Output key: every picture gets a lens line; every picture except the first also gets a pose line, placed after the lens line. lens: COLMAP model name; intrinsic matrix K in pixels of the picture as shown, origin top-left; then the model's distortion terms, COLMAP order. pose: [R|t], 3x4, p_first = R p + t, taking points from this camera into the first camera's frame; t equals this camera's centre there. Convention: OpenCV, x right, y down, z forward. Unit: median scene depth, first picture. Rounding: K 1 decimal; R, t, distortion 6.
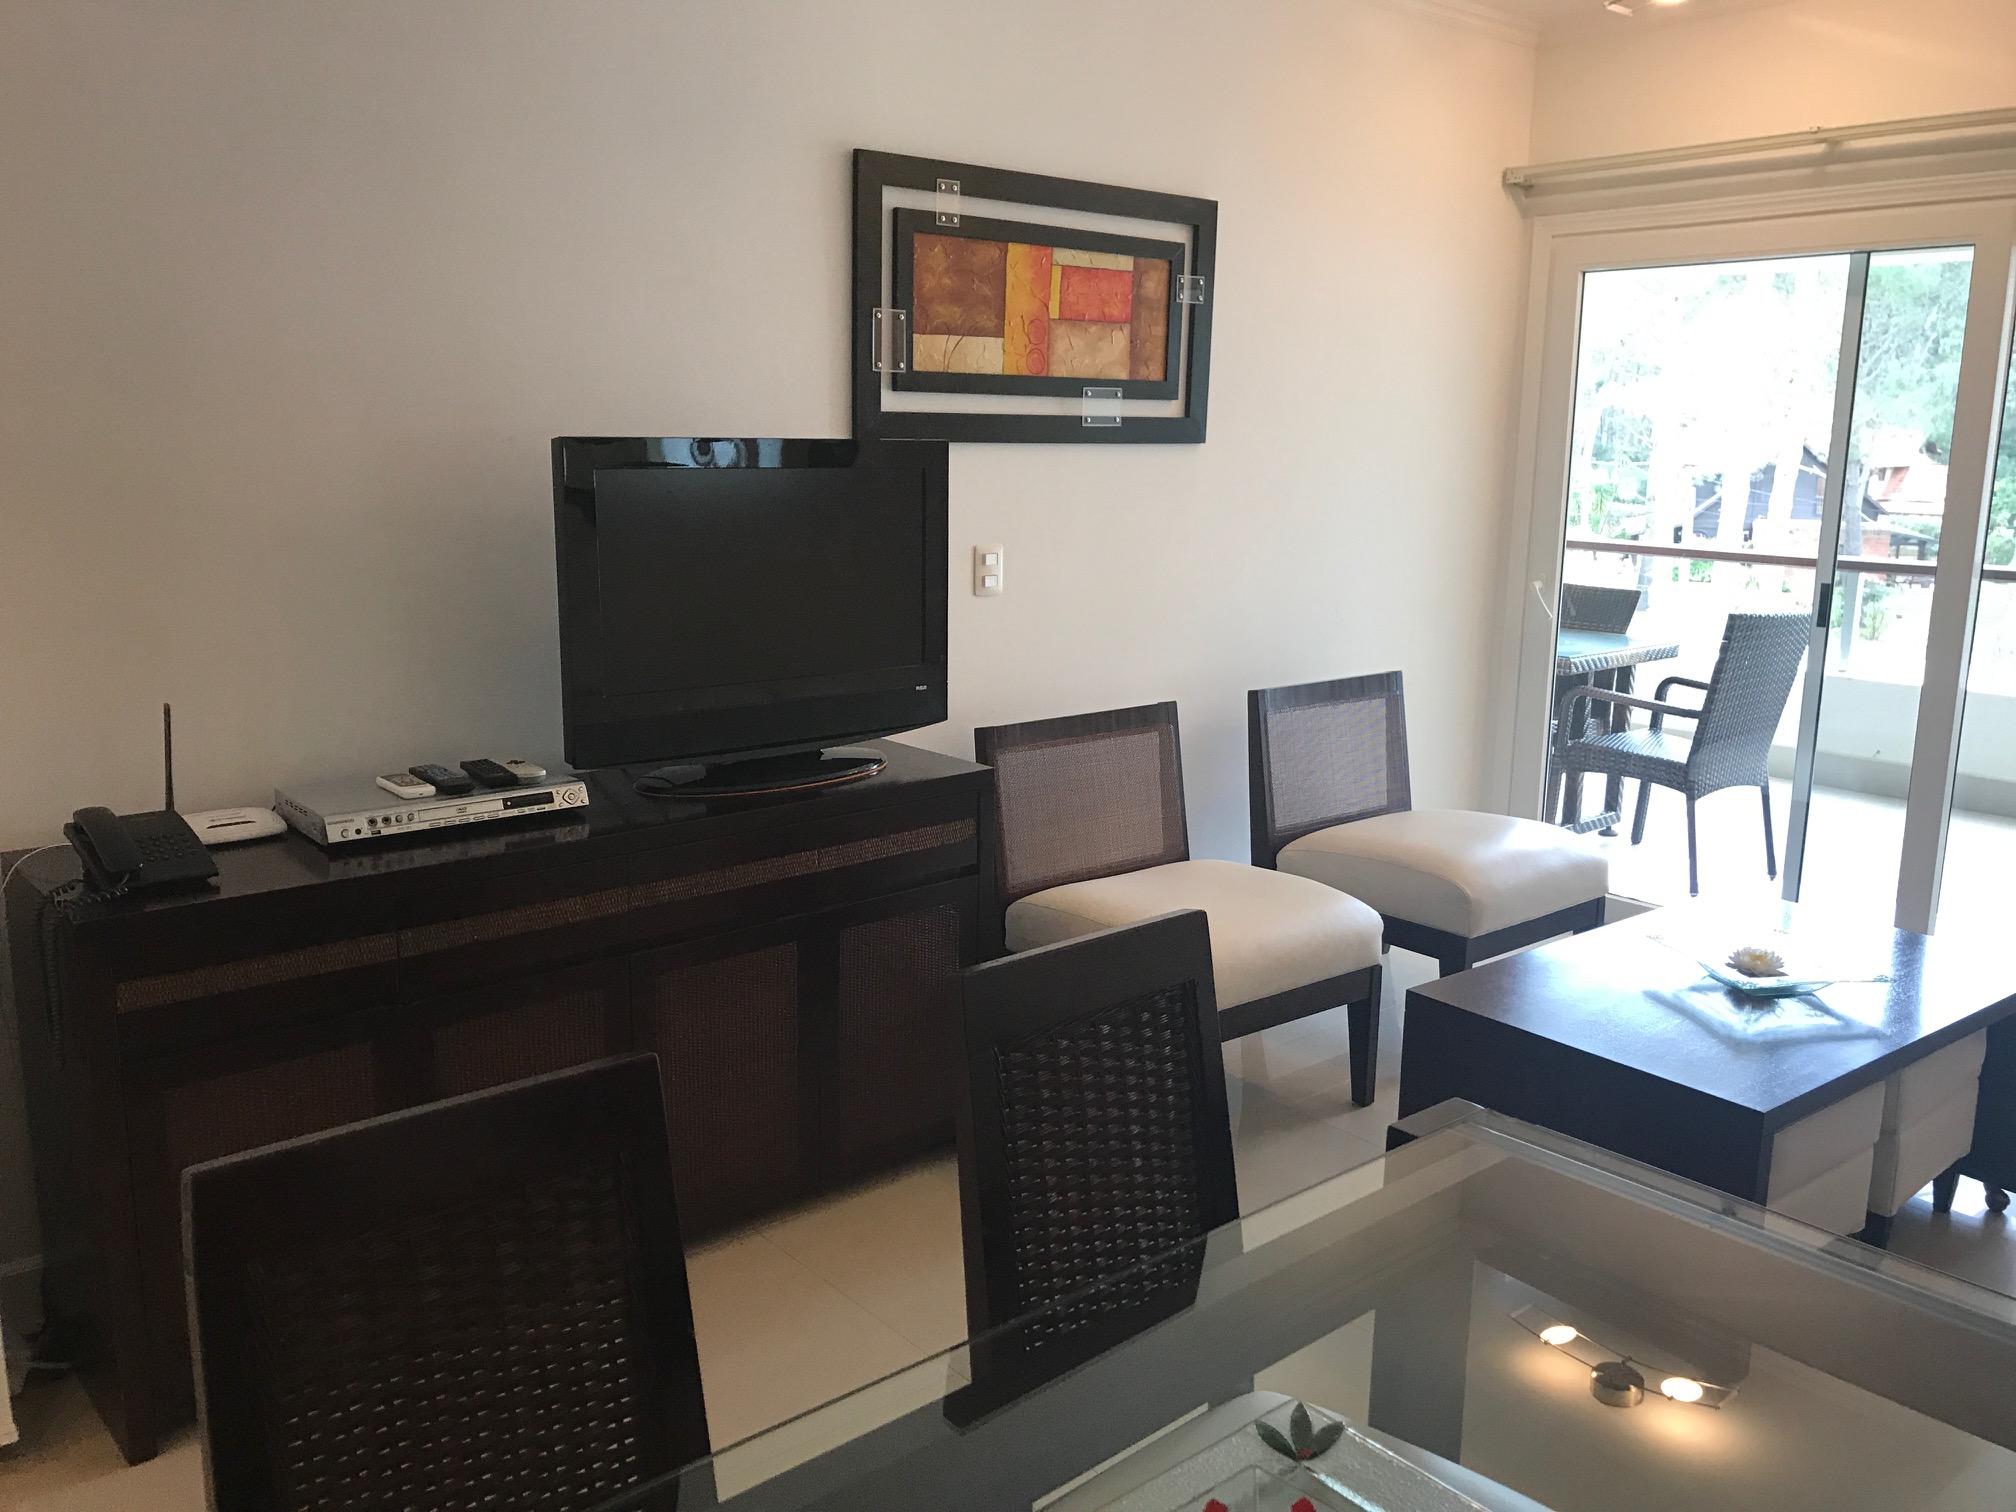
lens RADIAL K [[1659.3, 0, 1008.0], [0, 1659.3, 756.0], [0, 0, 1]] dist [0.147744, 0.000363]
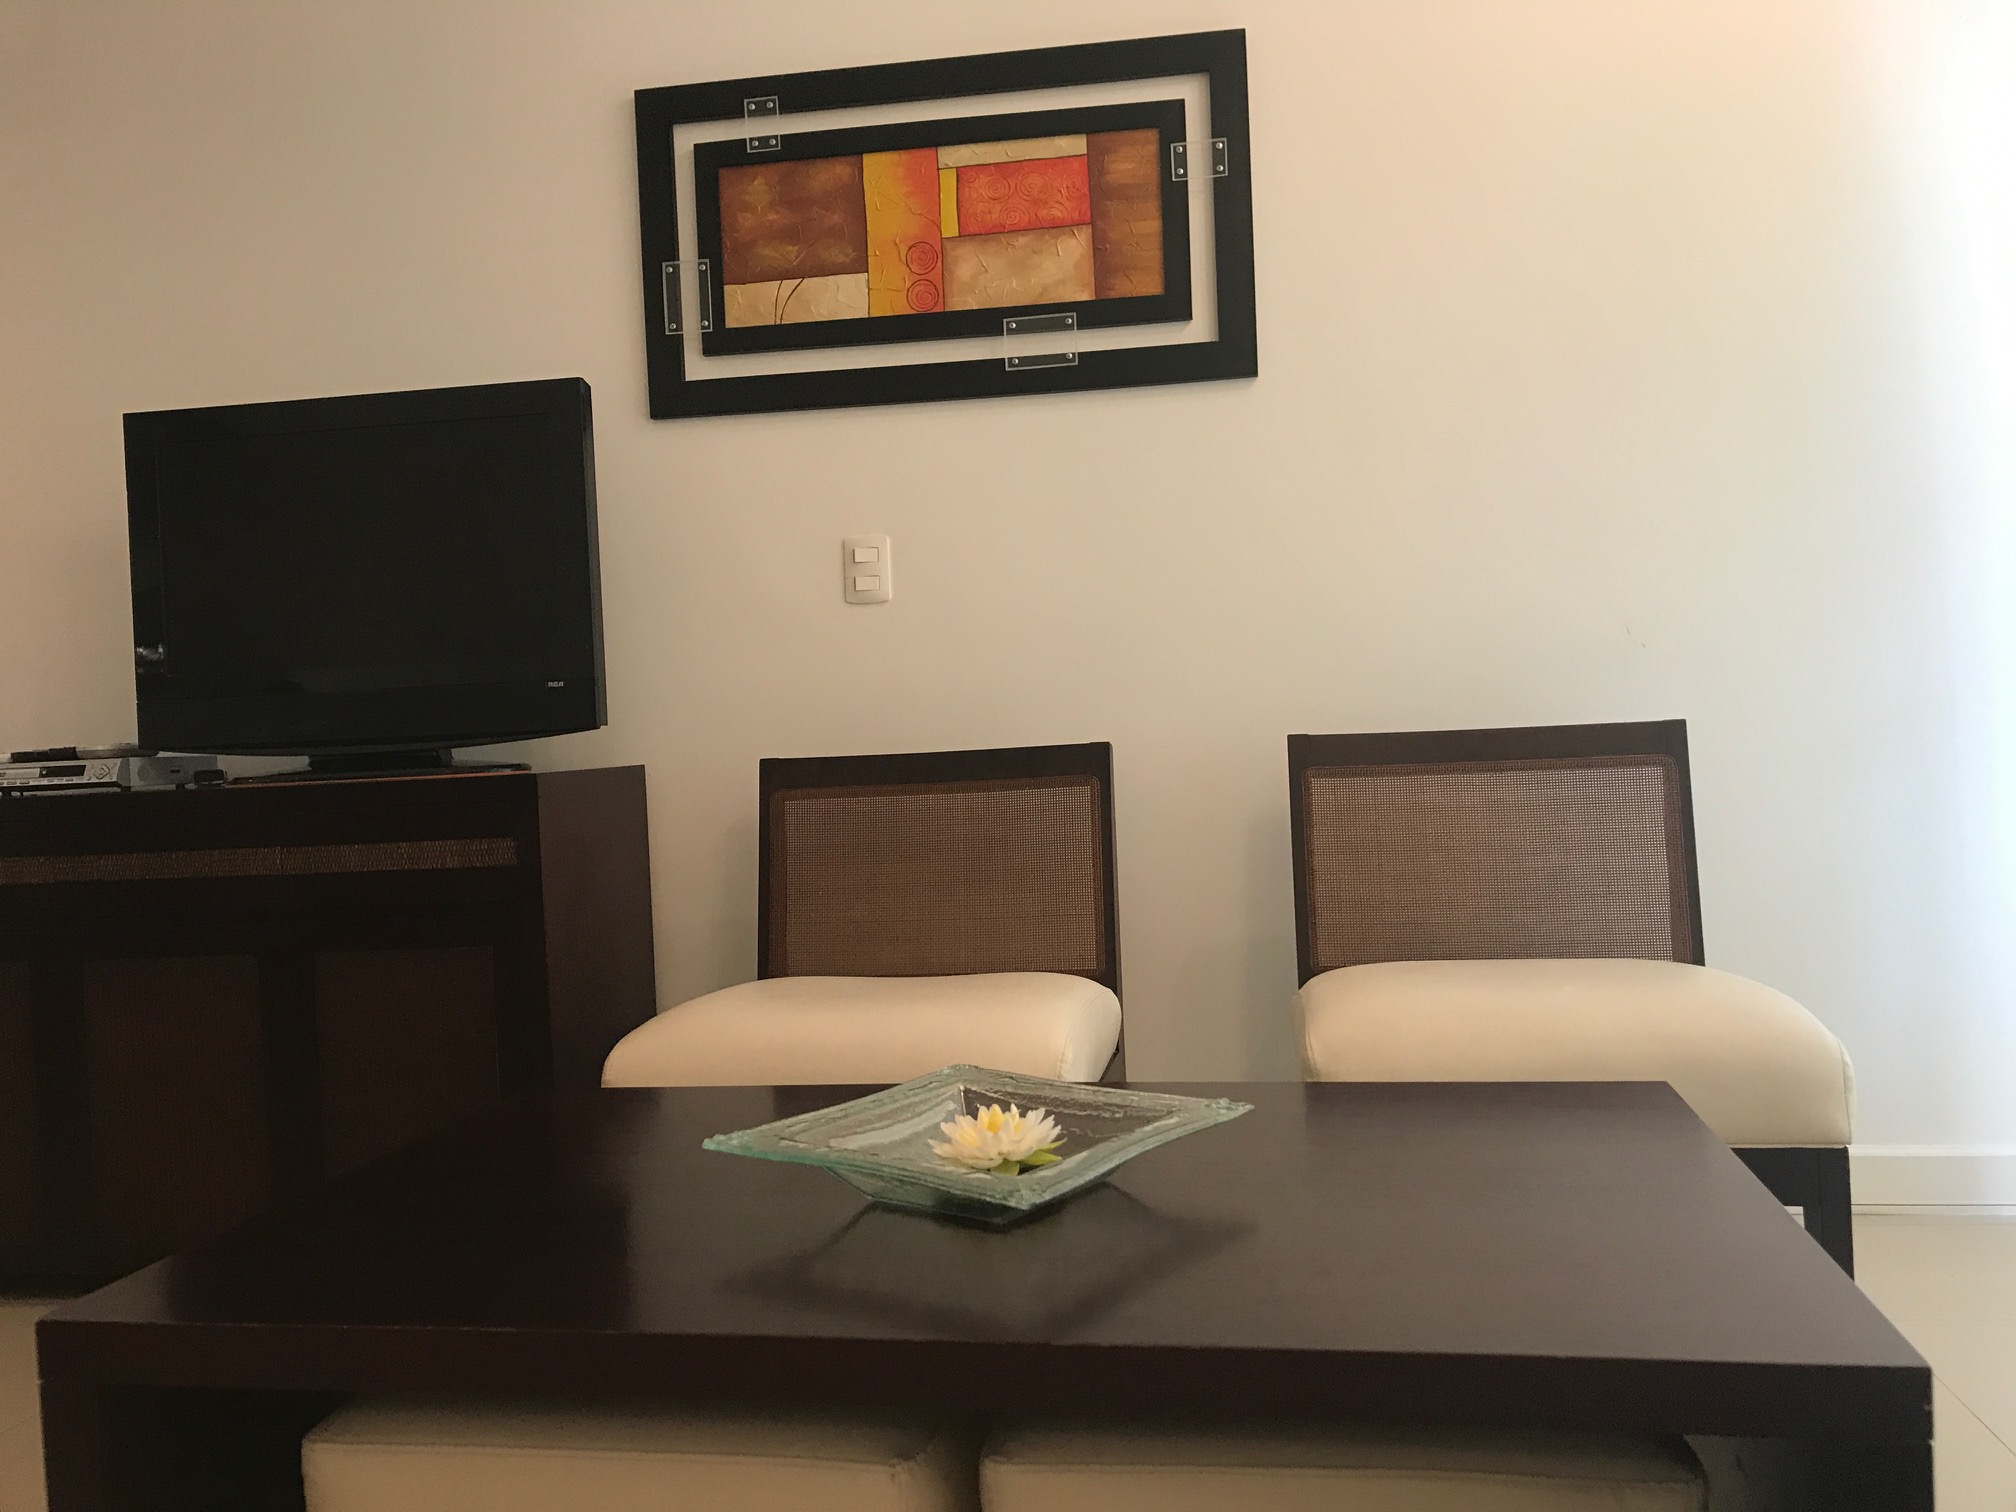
lens RADIAL K [[1644.0, 0, 1008.0], [0, 1644.0, 756.0], [0, 0, 1]] dist [0.053040, 0.000741]
pose [[0.644144, -0.036434, -0.764036, 0.610998], [-0.102175, 0.985815, -0.133152, 0.067860], [0.758049, 0.163835, 0.631284, 0.590074]]
